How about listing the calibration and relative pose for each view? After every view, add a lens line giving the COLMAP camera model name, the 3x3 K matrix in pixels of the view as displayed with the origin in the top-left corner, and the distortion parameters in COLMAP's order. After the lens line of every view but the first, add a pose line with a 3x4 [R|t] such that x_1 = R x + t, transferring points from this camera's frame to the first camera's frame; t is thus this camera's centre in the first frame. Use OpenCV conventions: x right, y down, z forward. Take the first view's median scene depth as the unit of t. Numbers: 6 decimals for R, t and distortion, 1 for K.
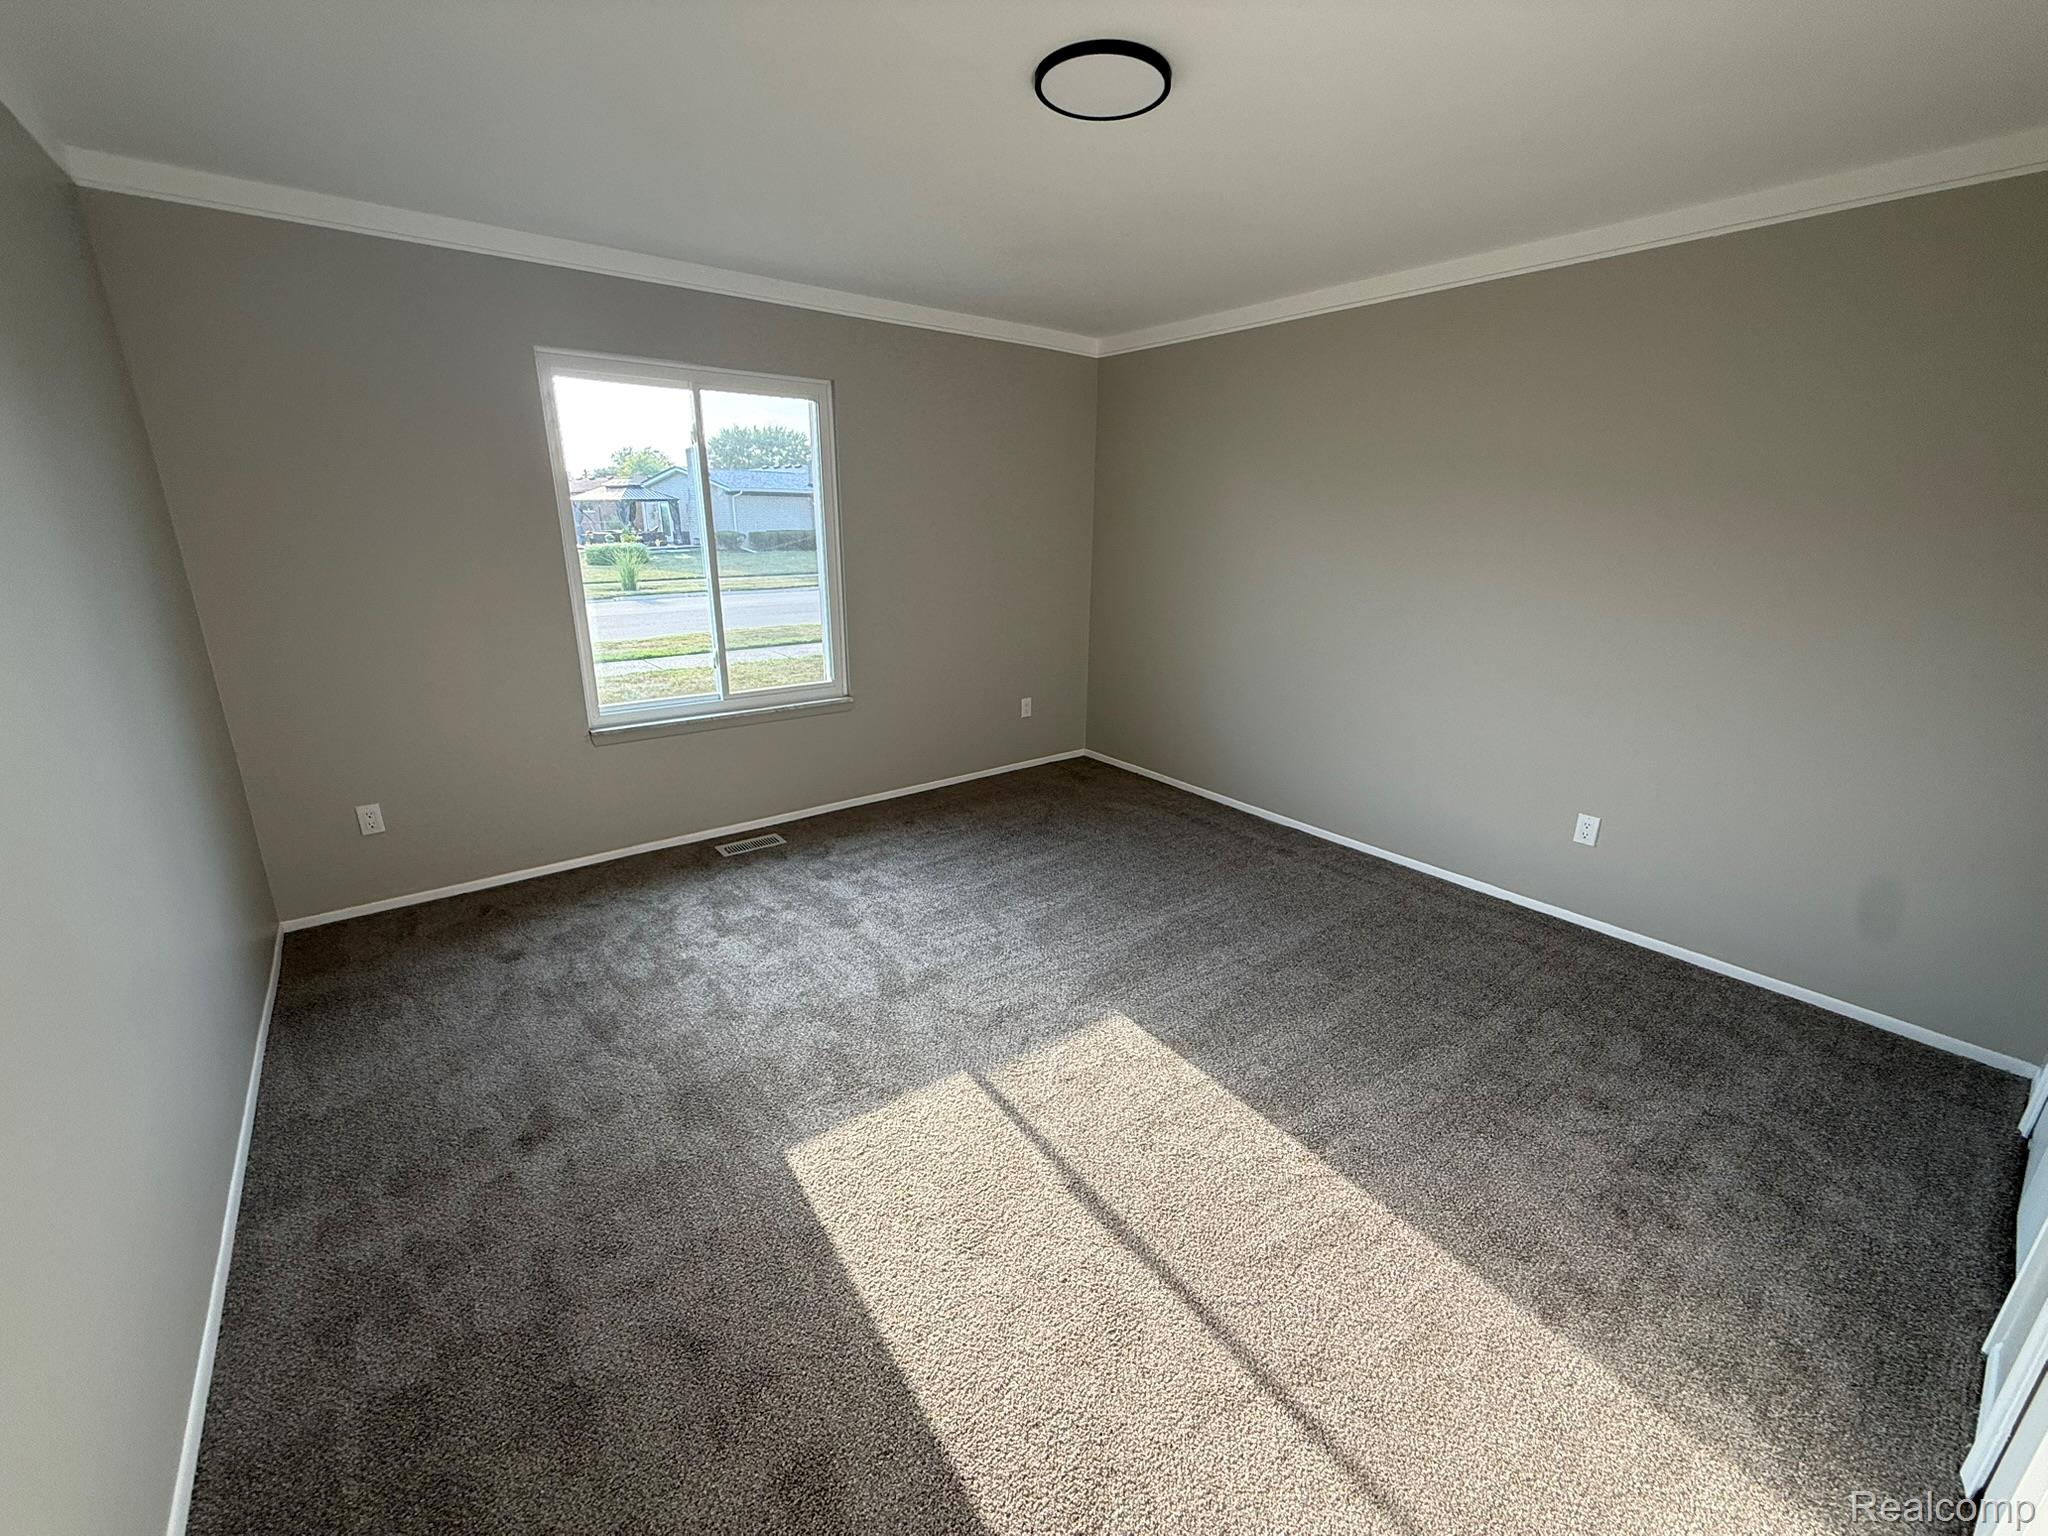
lens RADIAL K [[816.6, 0, 1018.2], [0, 816.6, 751.7], [0, 0, 1]] dist [-0.000358, 0.000021]
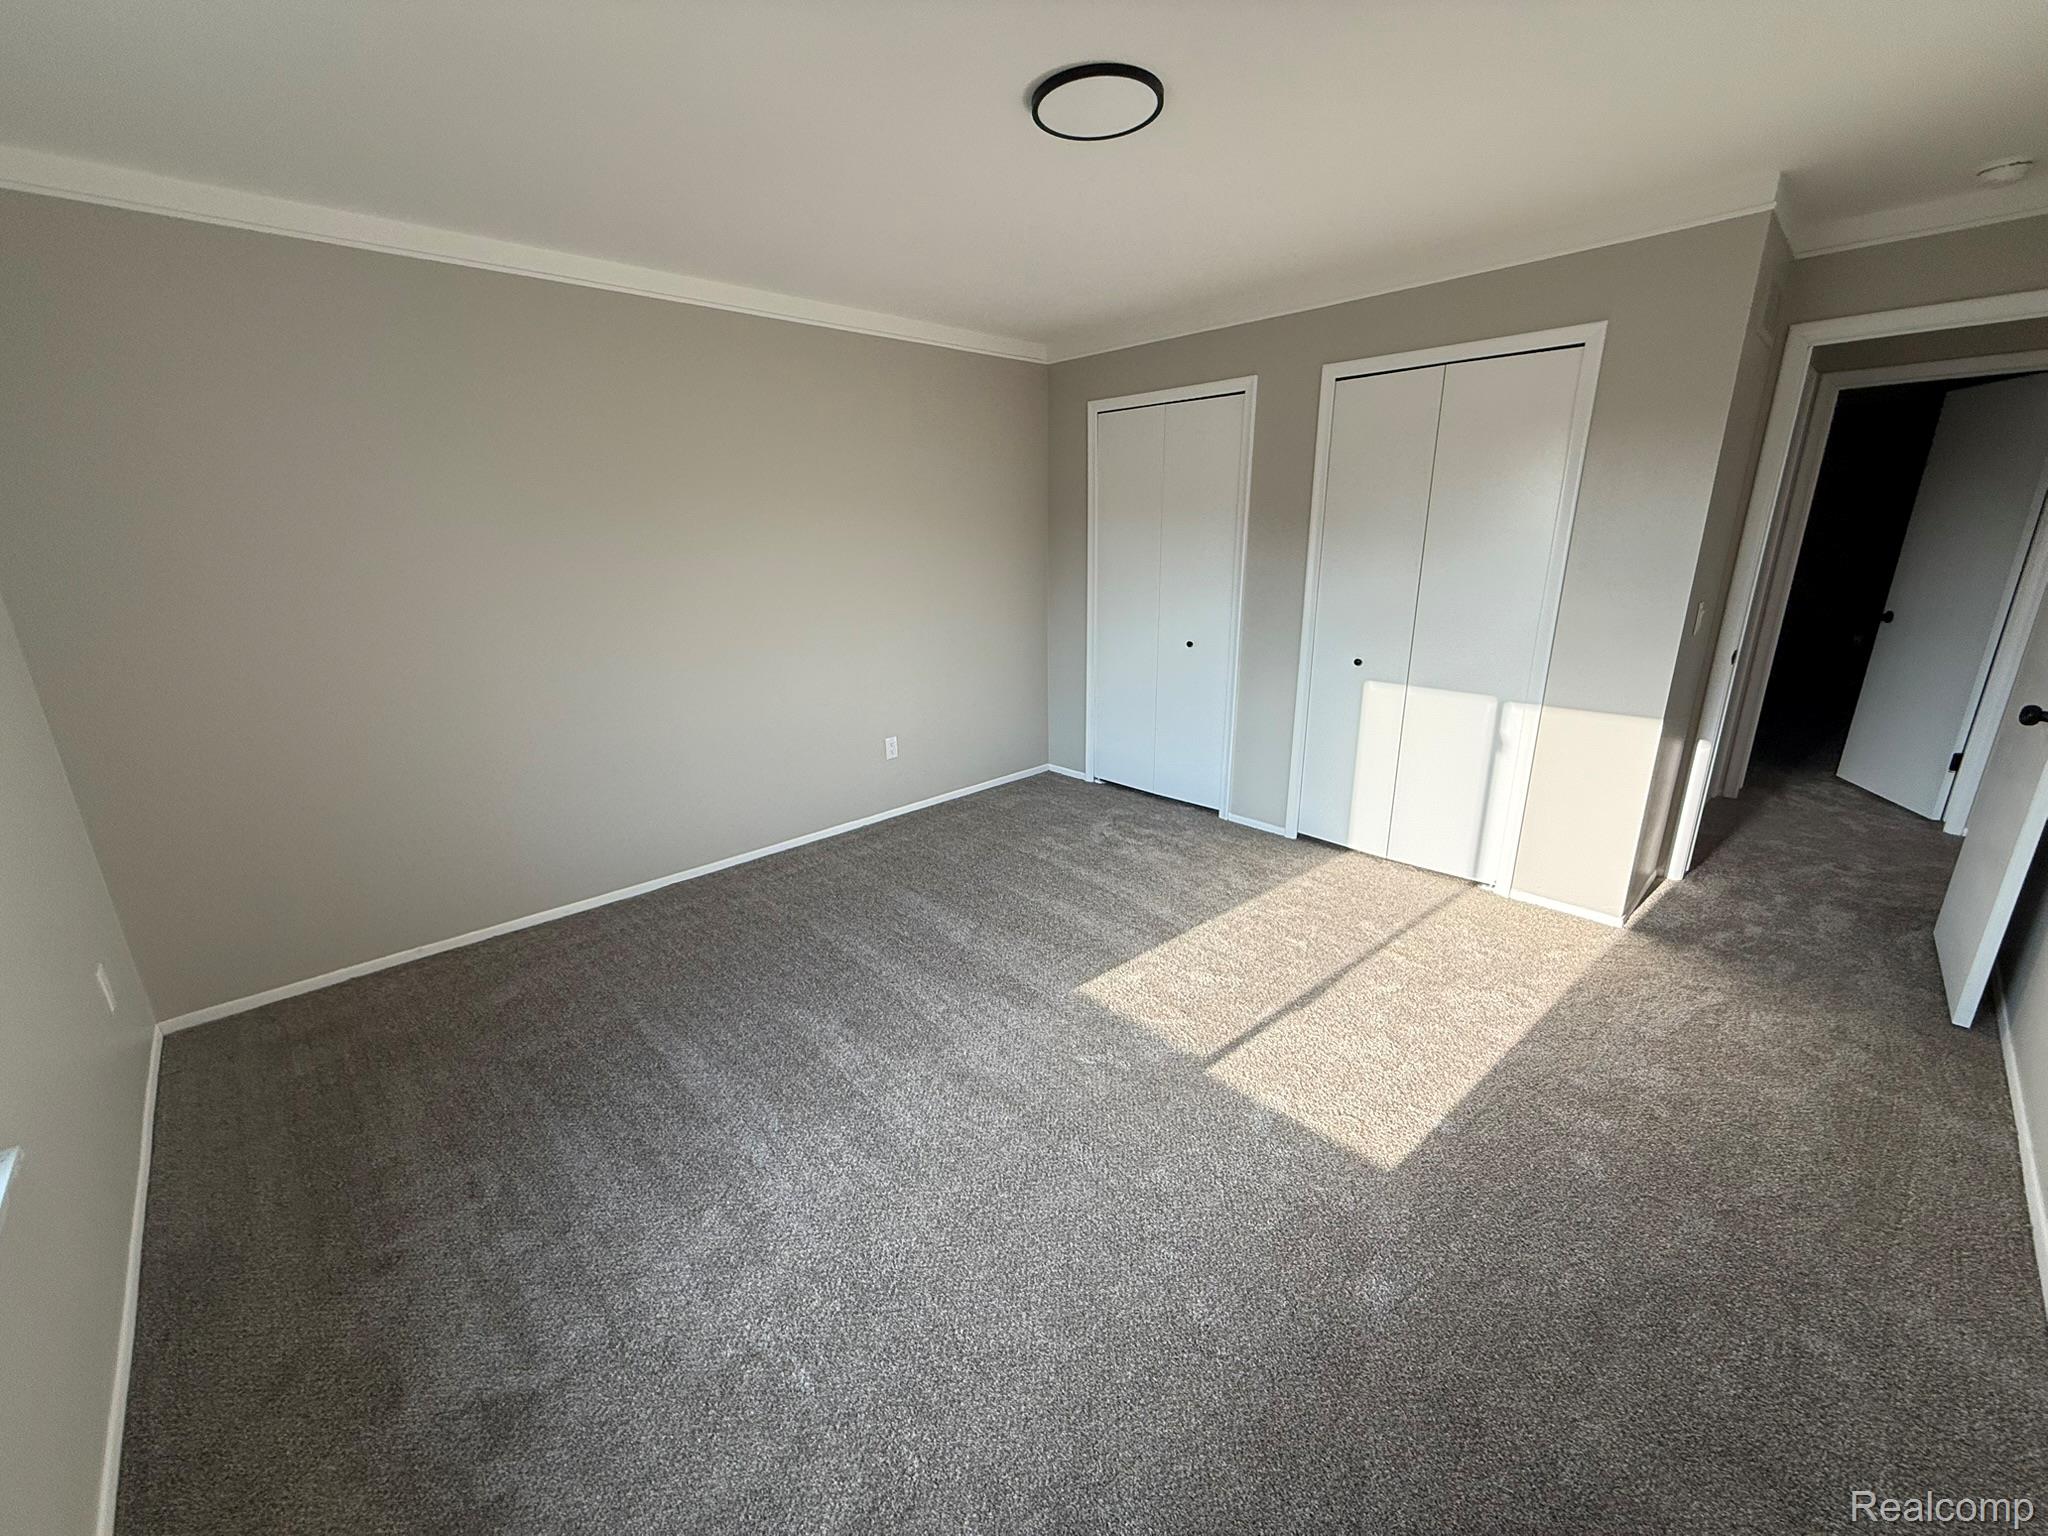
lens RADIAL K [[813.7, 0, 1015.5], [0, 813.7, 766.7], [0, 0, 1]] dist [0.000798, -0.000098]
pose [[-0.089986, -0.297123, 0.950590, -0.728982], [0.296614, 0.903154, 0.310374, -0.271724], [-0.950748, 0.309888, 0.006860, 0.898630]]
